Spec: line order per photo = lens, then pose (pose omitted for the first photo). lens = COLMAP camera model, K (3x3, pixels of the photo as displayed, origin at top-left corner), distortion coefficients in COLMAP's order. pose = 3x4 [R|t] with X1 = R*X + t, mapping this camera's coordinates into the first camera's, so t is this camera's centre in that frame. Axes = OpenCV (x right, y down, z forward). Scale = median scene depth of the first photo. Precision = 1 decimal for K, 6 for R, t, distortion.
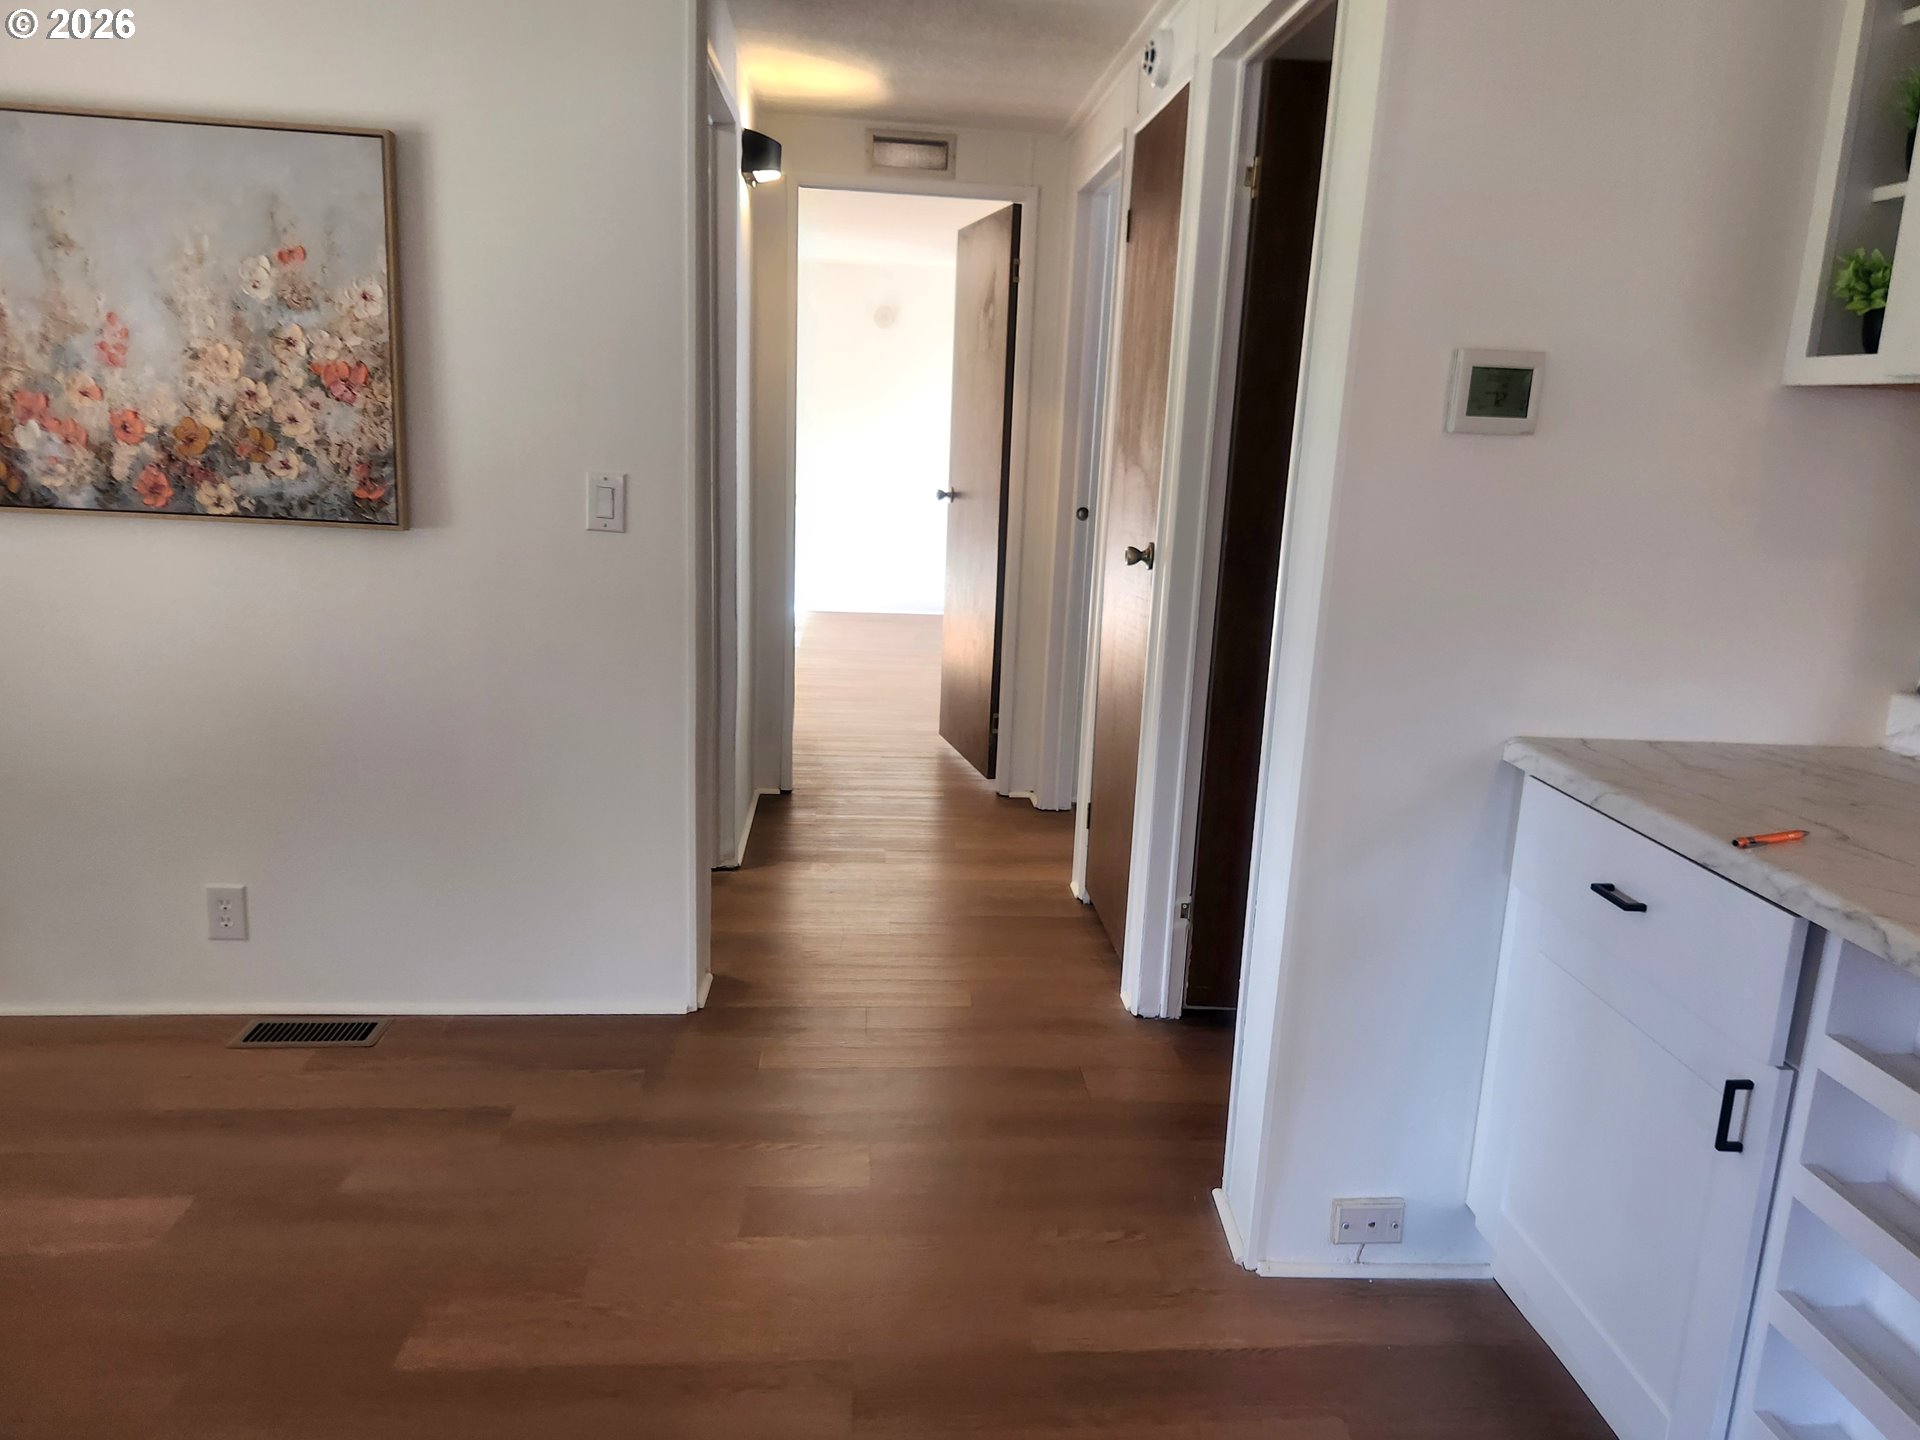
lens RADIAL K [[1422.5, 0, 964.2], [0, 1422.5, 740.1], [0, 0, 1]] dist [0.044278, -0.041038]
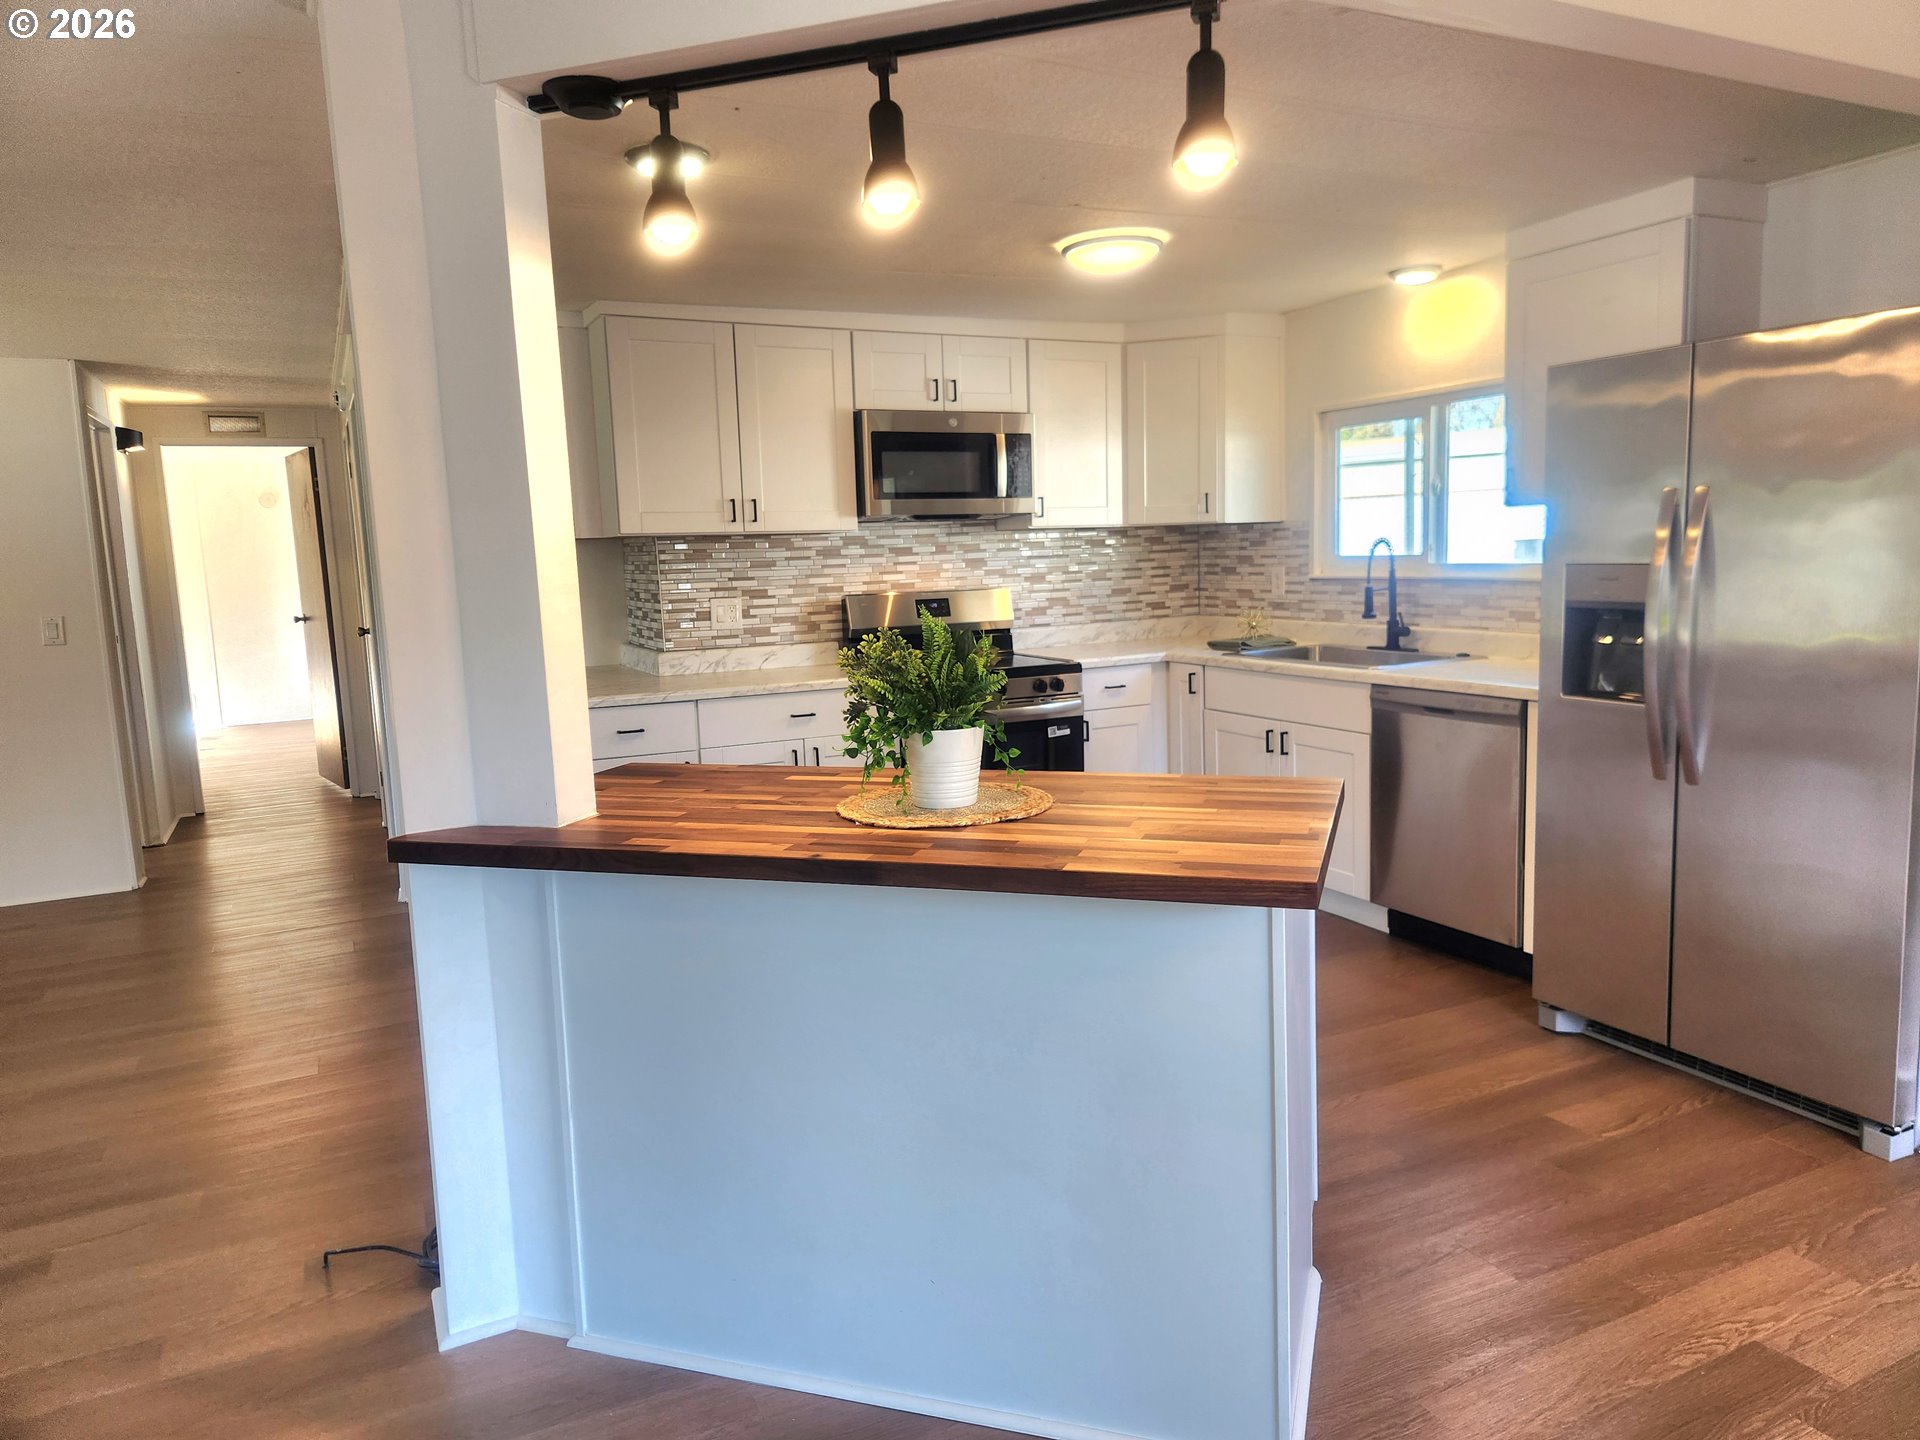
lens RADIAL K [[1333.3, 0, 961.3], [0, 1333.3, 707.4], [0, 0, 1]] dist [0.069532, -0.061811]
pose [[0.928299, -0.124475, 0.350382, 0.265287], [0.158803, 0.984762, -0.070888, 0.292745], [-0.336219, 0.121446, 0.933921, -1.264438]]
